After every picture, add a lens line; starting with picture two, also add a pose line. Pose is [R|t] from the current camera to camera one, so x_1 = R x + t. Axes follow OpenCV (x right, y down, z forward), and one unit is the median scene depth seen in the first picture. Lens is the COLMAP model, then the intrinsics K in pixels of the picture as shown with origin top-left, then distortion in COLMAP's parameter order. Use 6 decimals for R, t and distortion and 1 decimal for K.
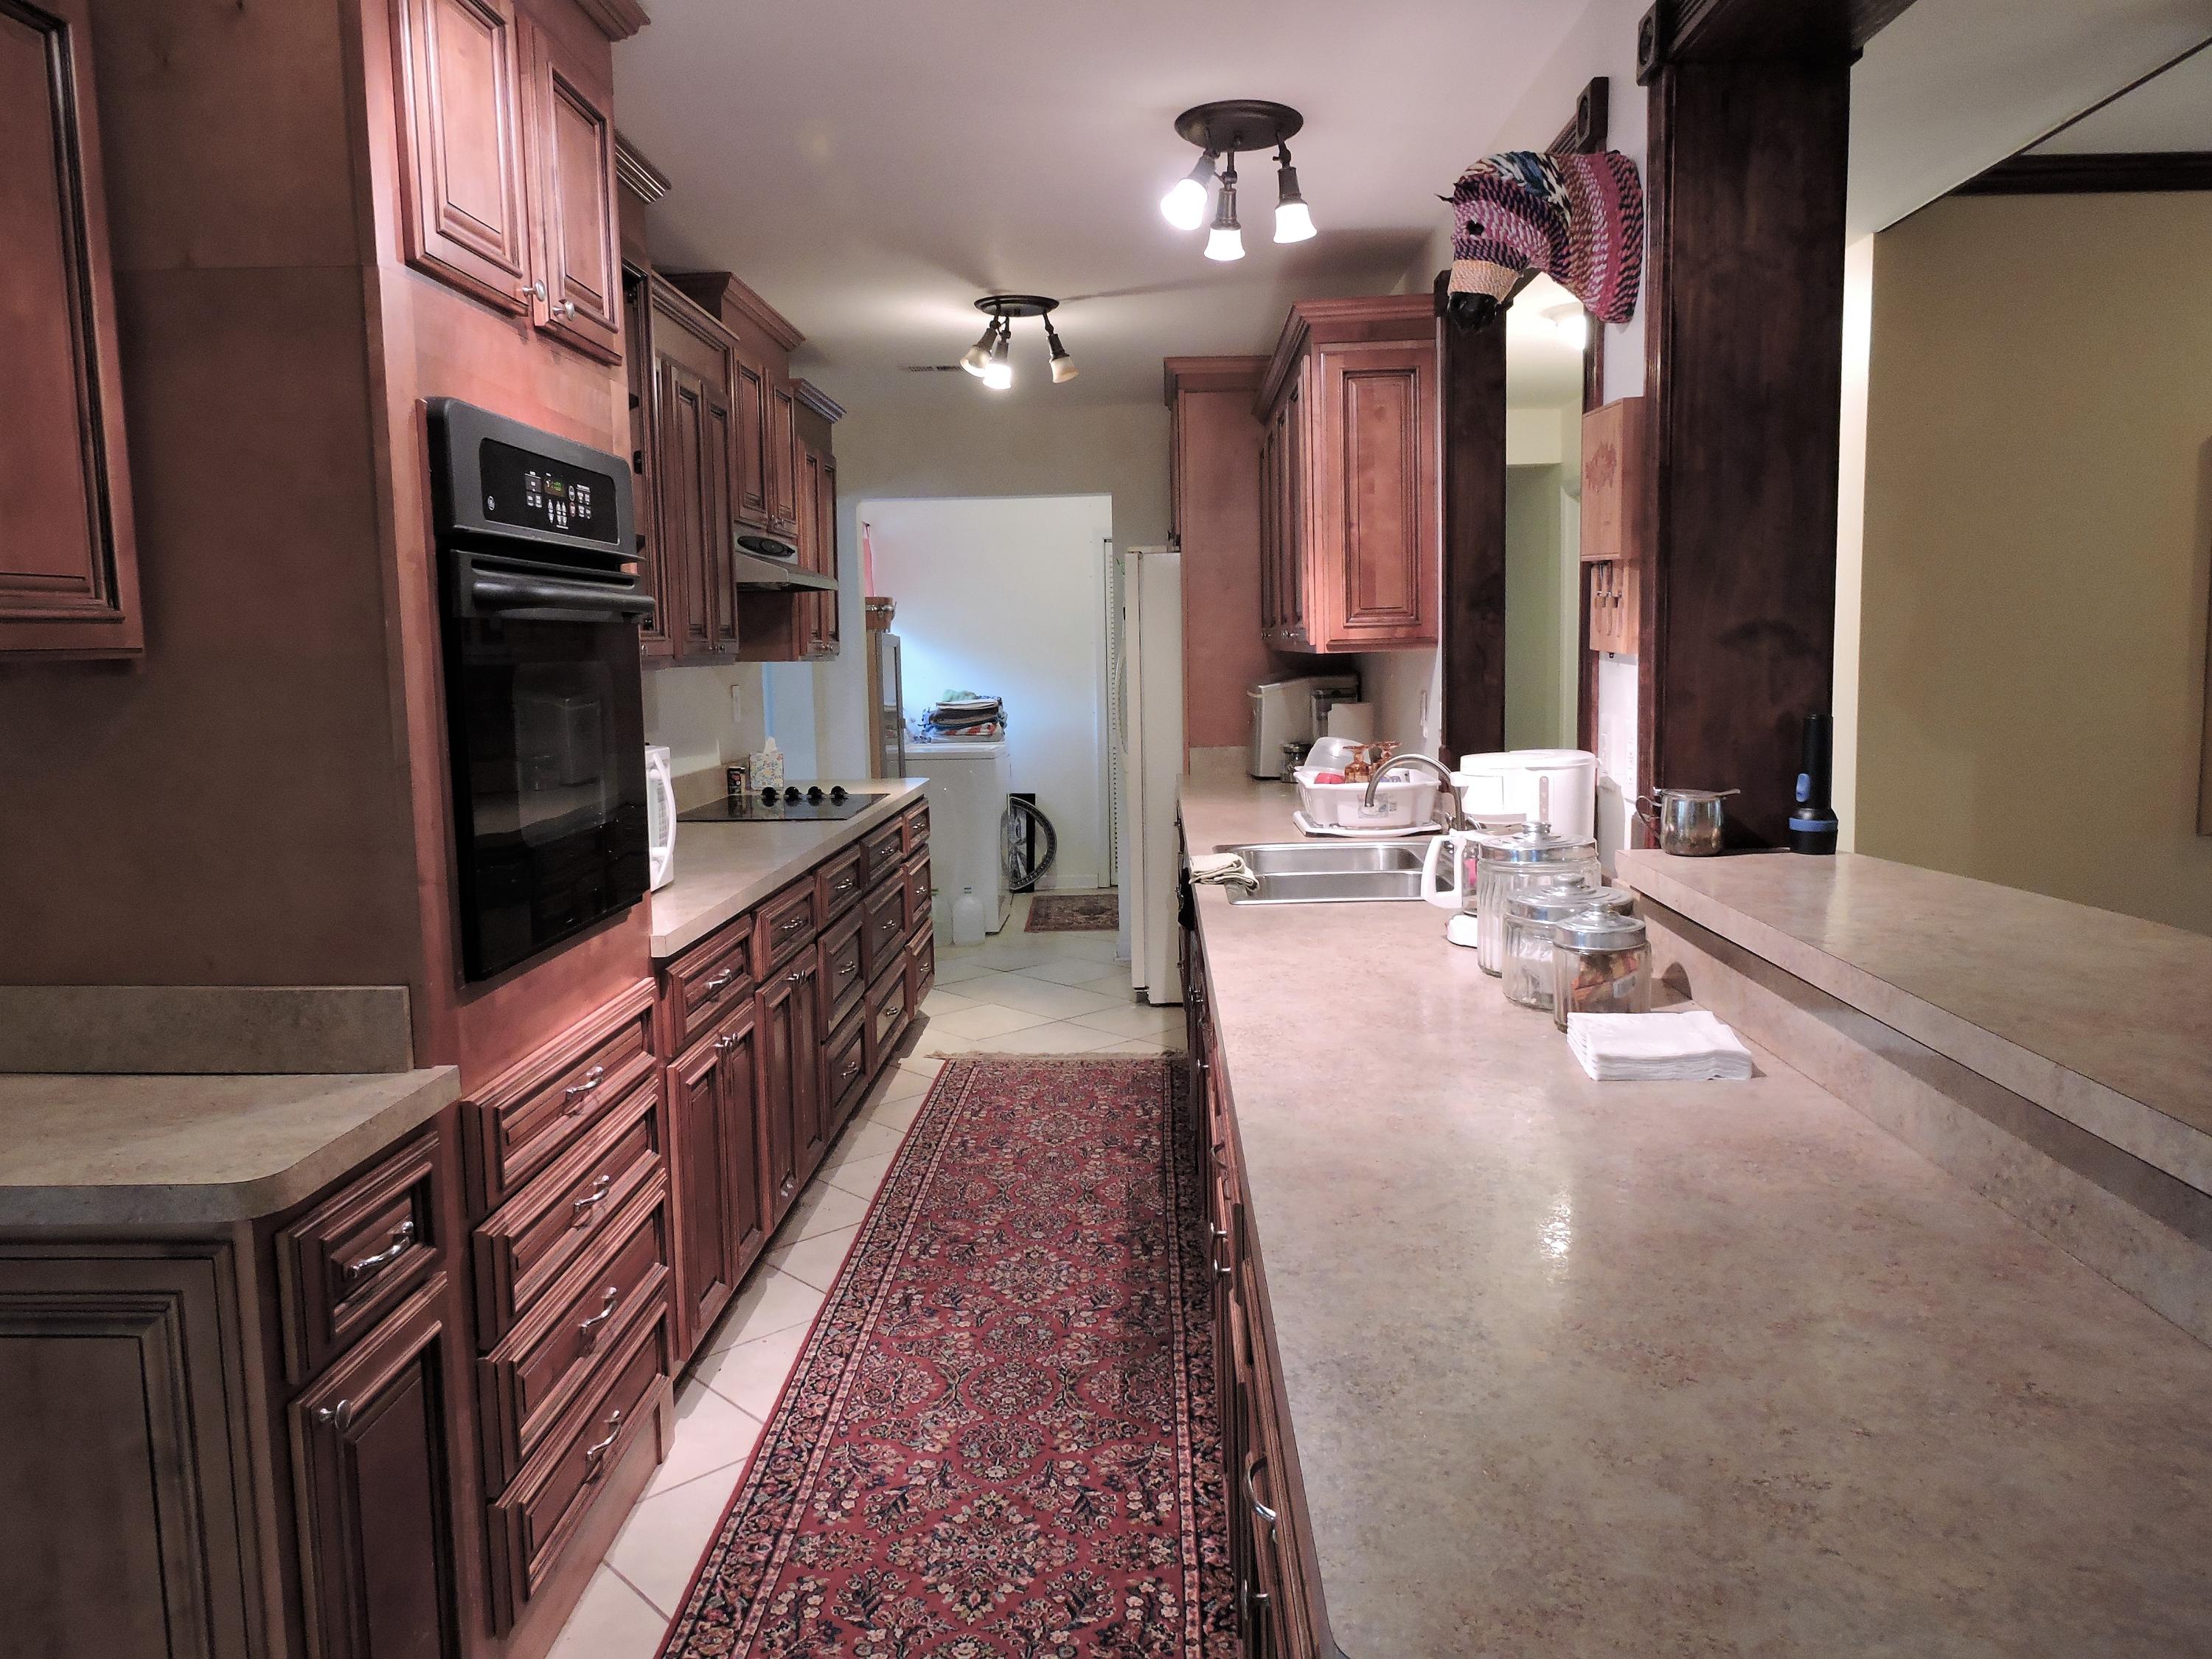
lens RADIAL K [[1574.4, 0, 1107.3], [0, 1574.4, 831.3], [0, 0, 1]] dist [-0.002659, -0.003924]
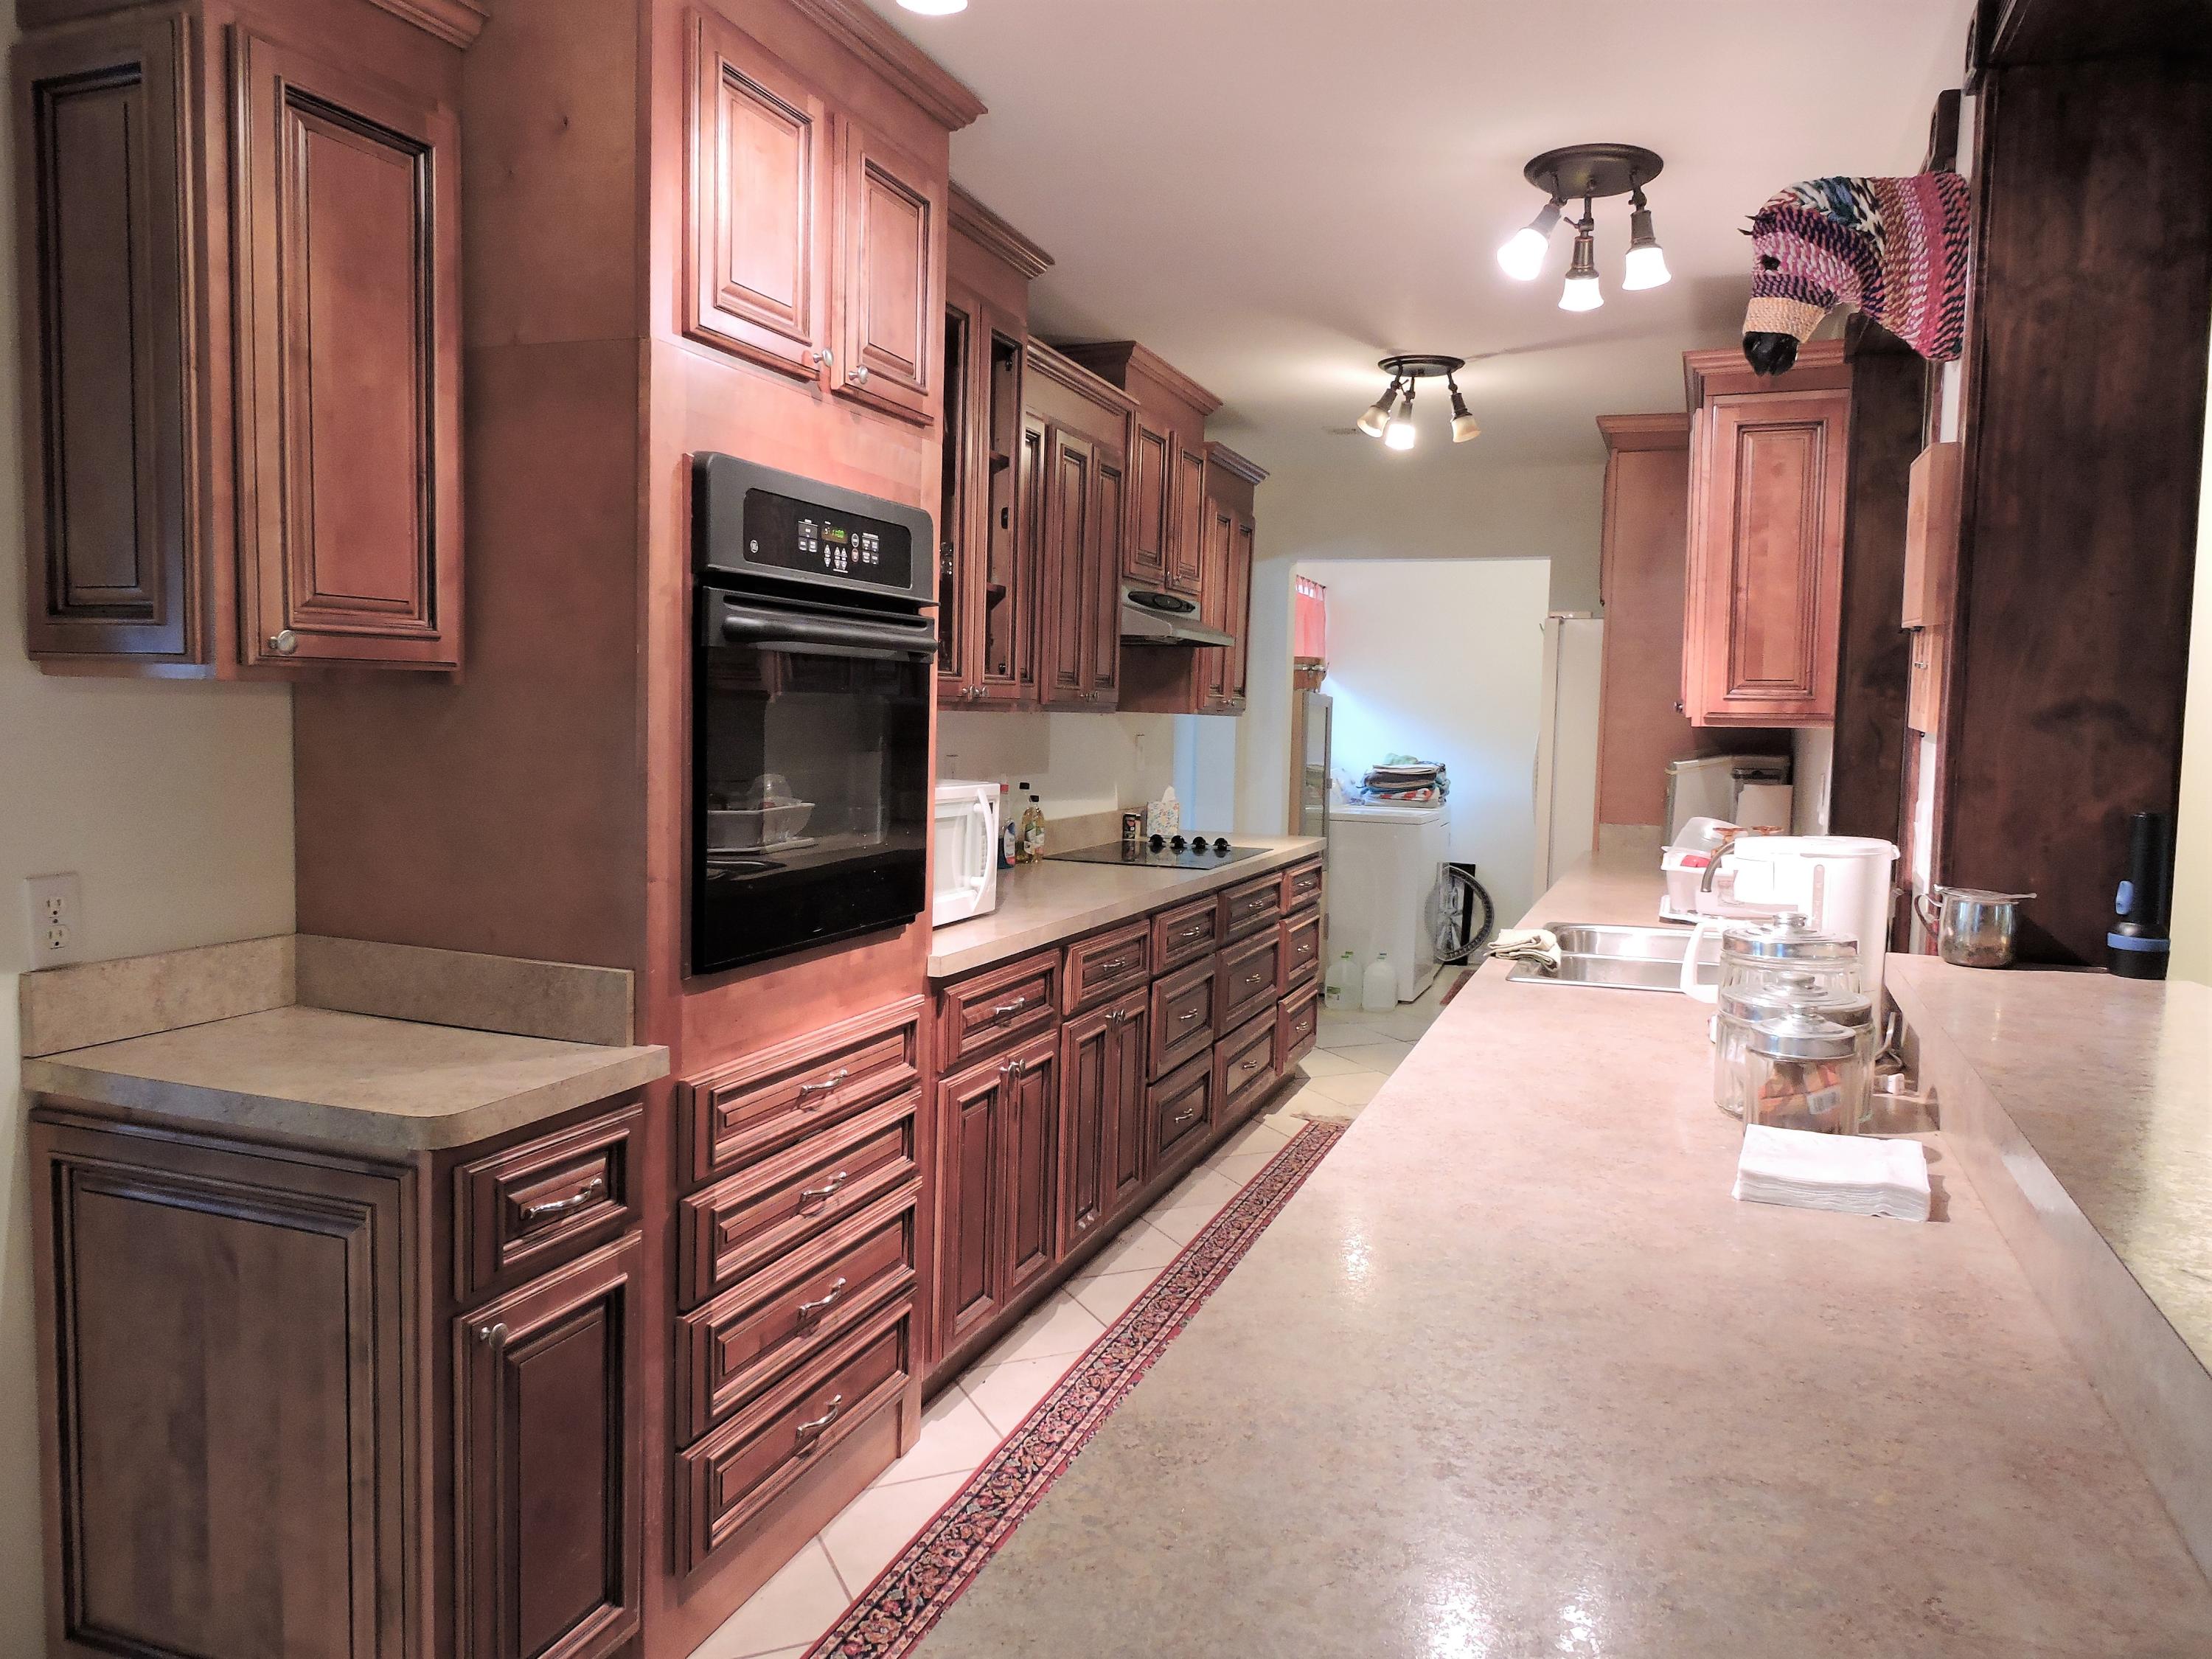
lens RADIAL K [[1574.4, 0, 1107.3], [0, 1574.4, 831.3], [0, 0, 1]] dist [-0.002659, -0.003924]
pose [[0.947061, 0.066149, -0.314166, 0.175149], [-0.078885, 0.996491, -0.027984, 0.003144], [0.311213, 0.051286, 0.948955, 0.026310]]
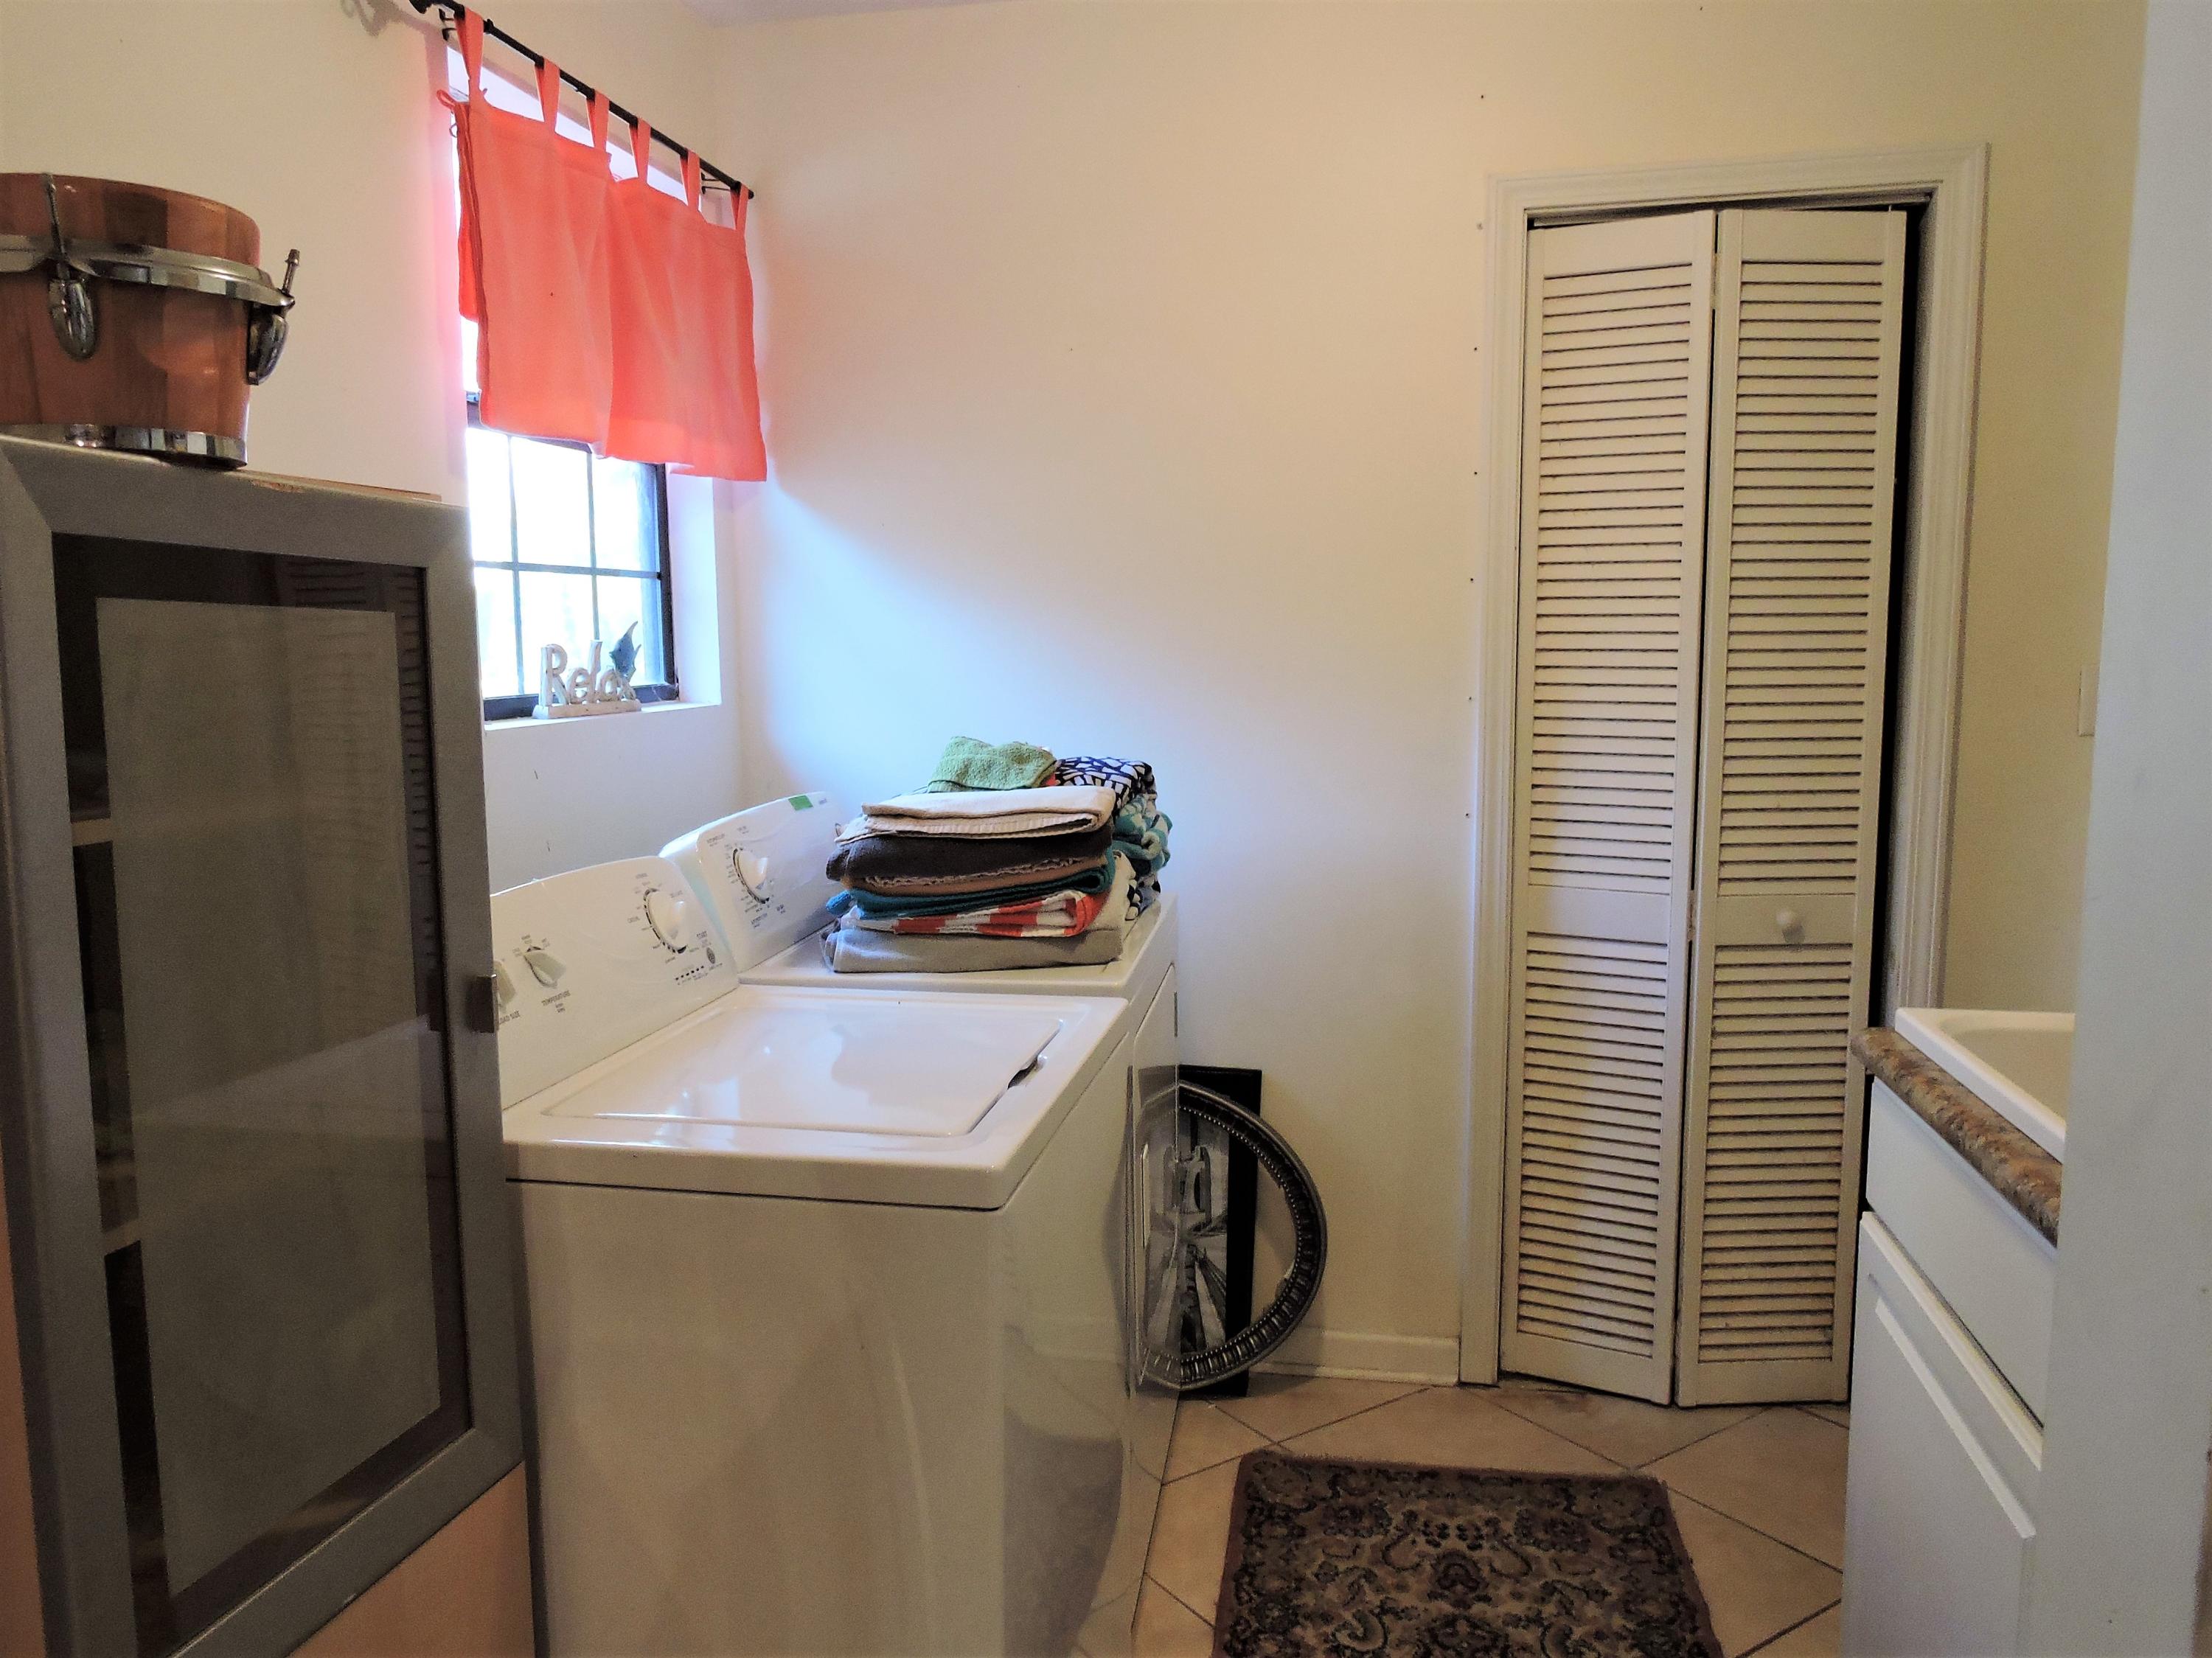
lens RADIAL K [[1574.3, 0, 1107.3], [0, 1574.3, 830.8], [0, 0, 1]] dist [-0.002659, -0.003924]
pose [[0.988172, 0.028442, -0.150690, -0.124211], [-0.027378, 0.999583, 0.009127, -0.300181], [0.150887, -0.004894, 0.988539, 2.834486]]
